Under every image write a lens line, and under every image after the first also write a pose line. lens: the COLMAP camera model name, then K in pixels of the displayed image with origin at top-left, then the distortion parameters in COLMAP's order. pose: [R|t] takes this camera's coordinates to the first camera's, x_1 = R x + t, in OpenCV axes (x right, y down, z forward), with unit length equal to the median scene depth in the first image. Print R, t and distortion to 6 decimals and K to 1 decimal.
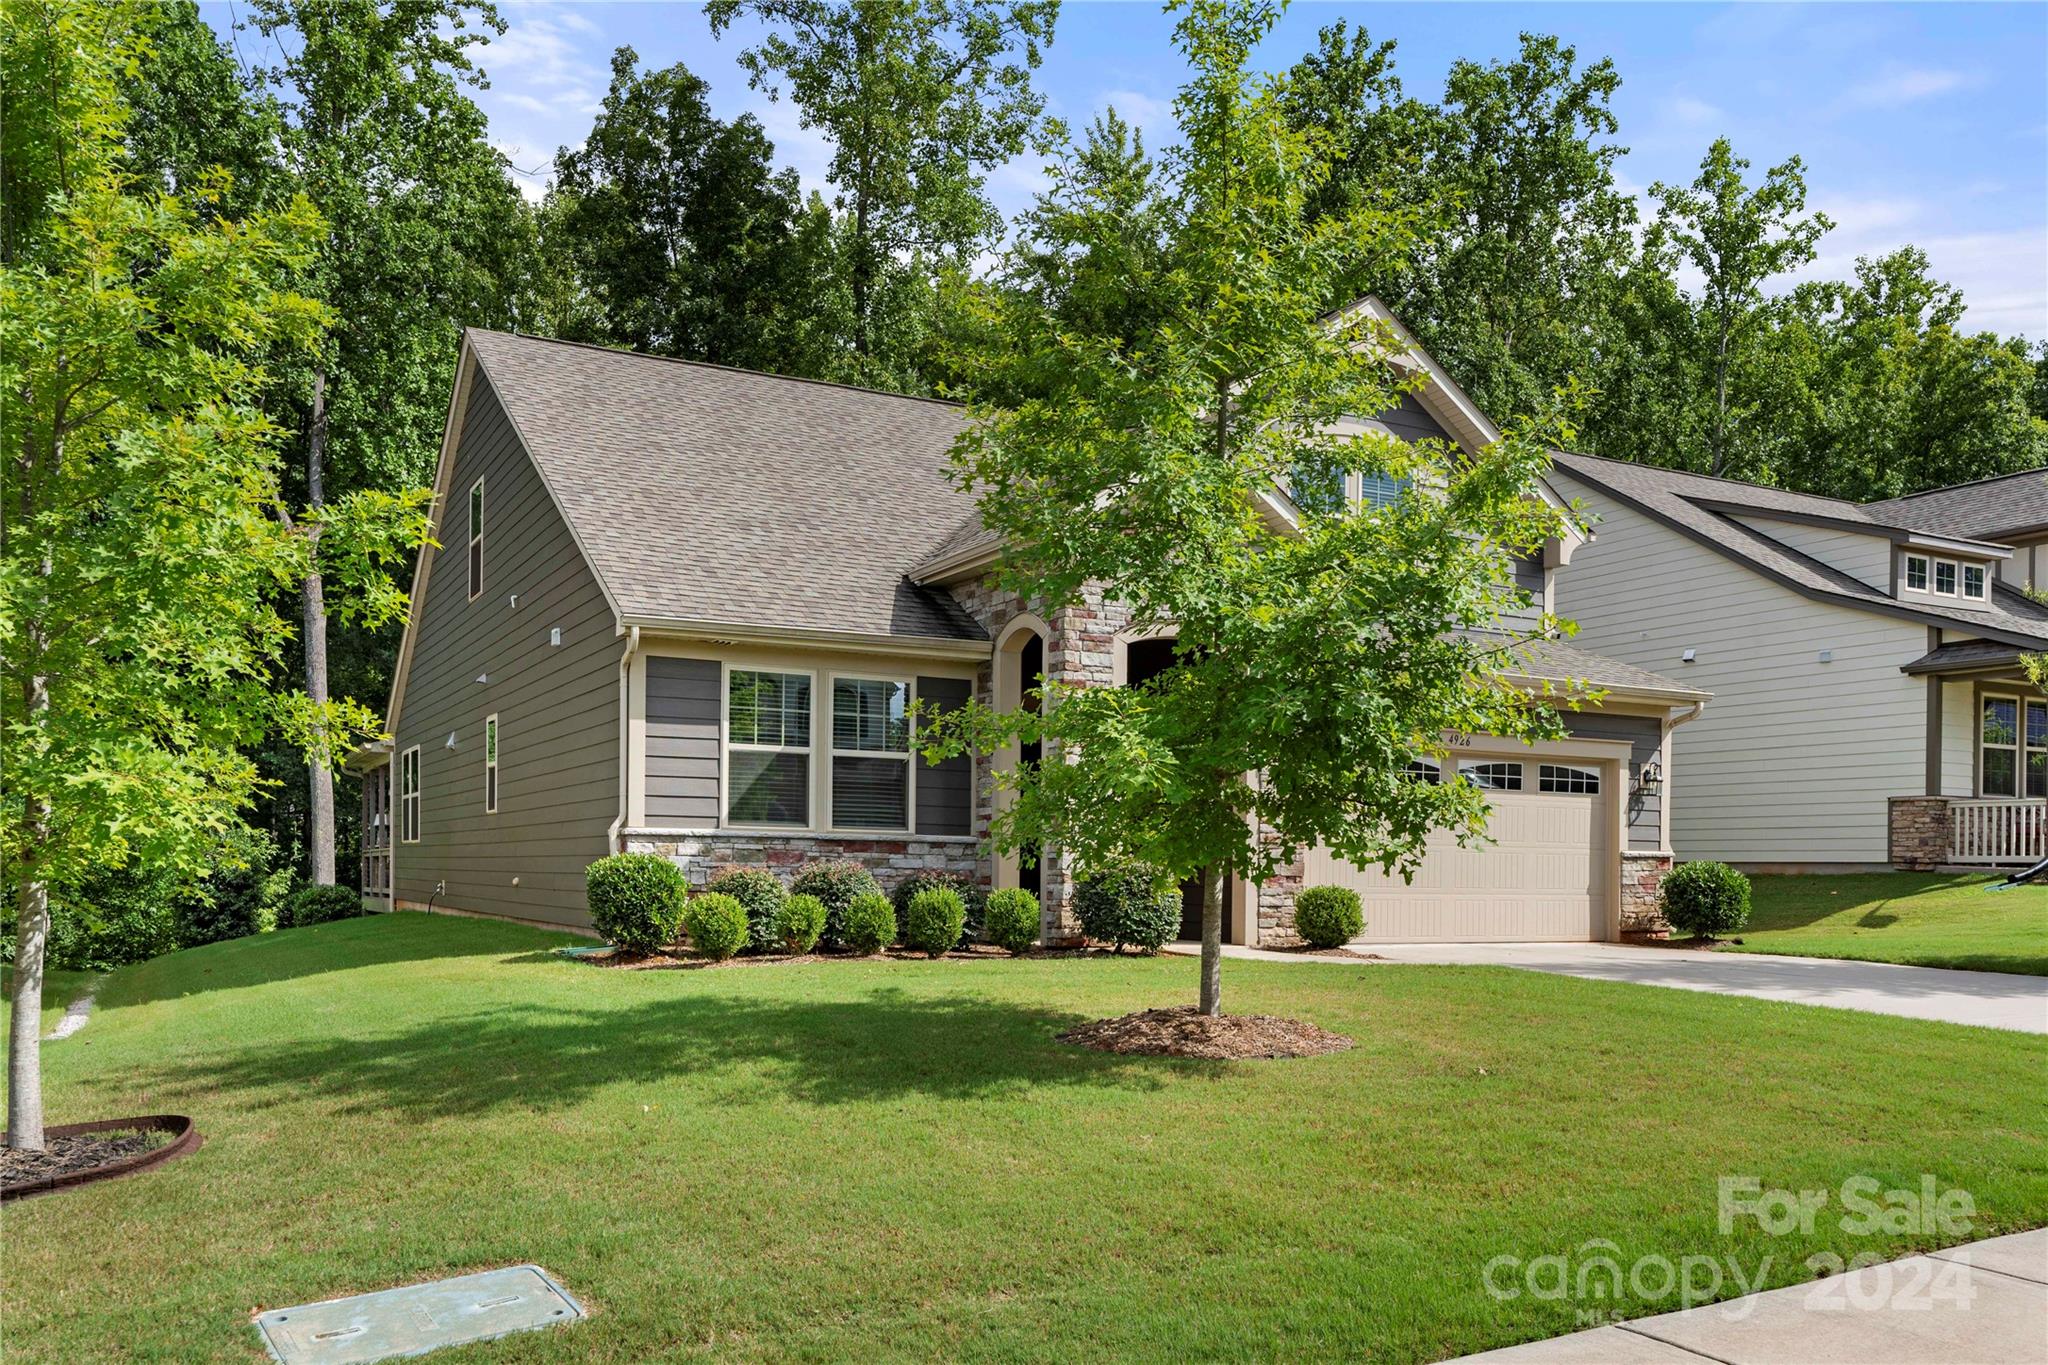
lens RADIAL K [[1544.0, 0, 1025.3], [0, 1544.0, 678.8], [0, 0, 1]] dist [-0.026903, 0.014270]
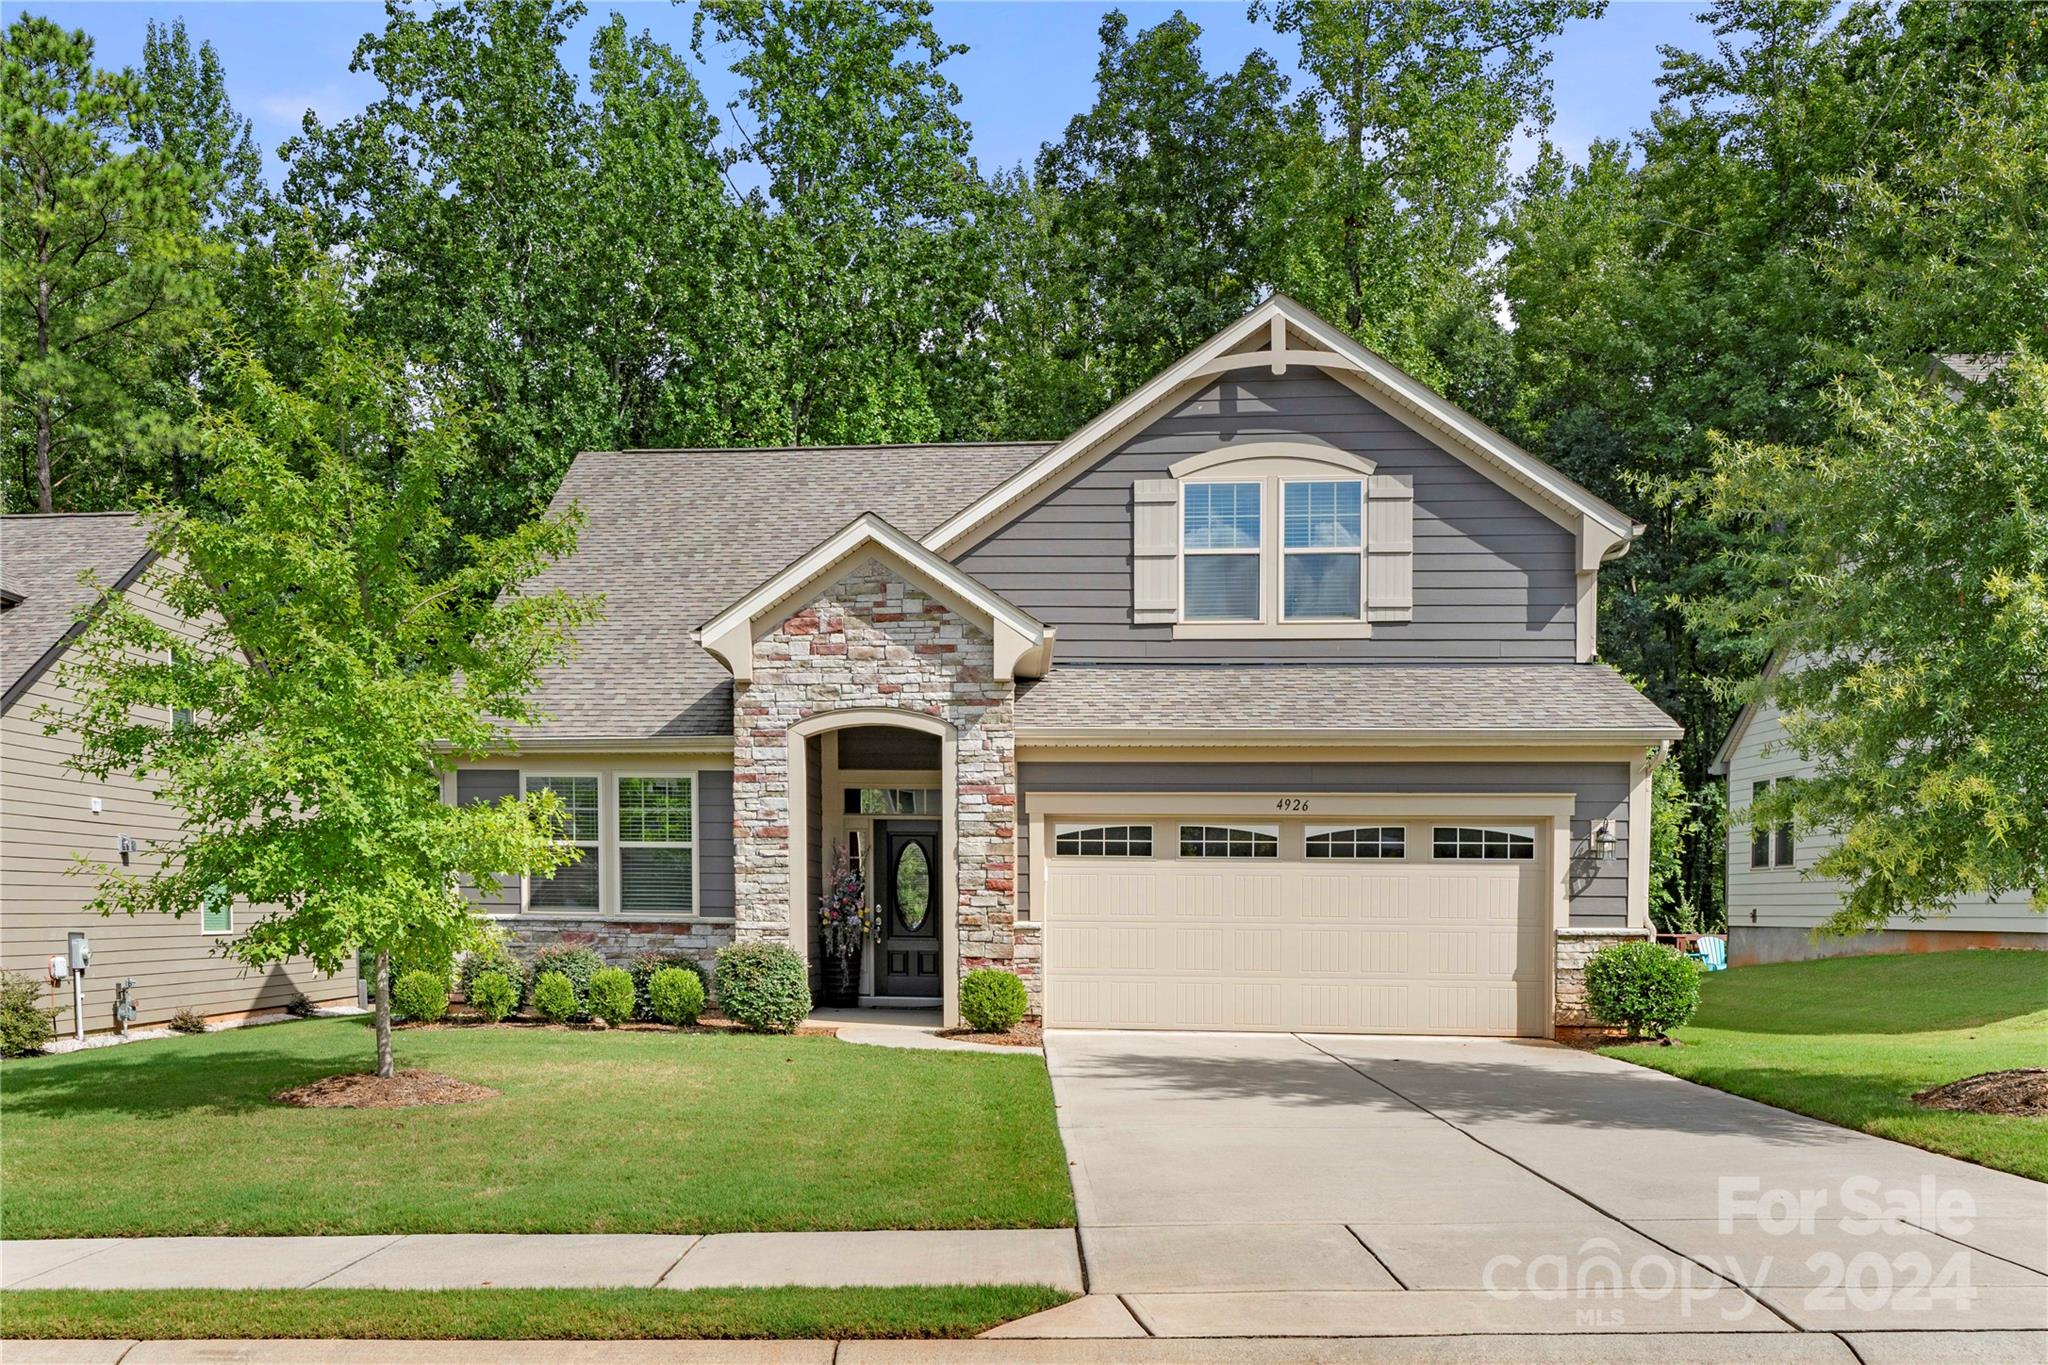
lens RADIAL K [[2046.6, 0, 1024.2], [0, 2046.6, 688.6], [0, 0, 1]] dist [-0.058723, 0.000000]
pose [[0.827160, -0.063249, -0.558396, 0.785363], [0.069353, 0.997539, -0.010256, -0.024331], [0.557671, -0.030243, 0.829511, -0.051448]]
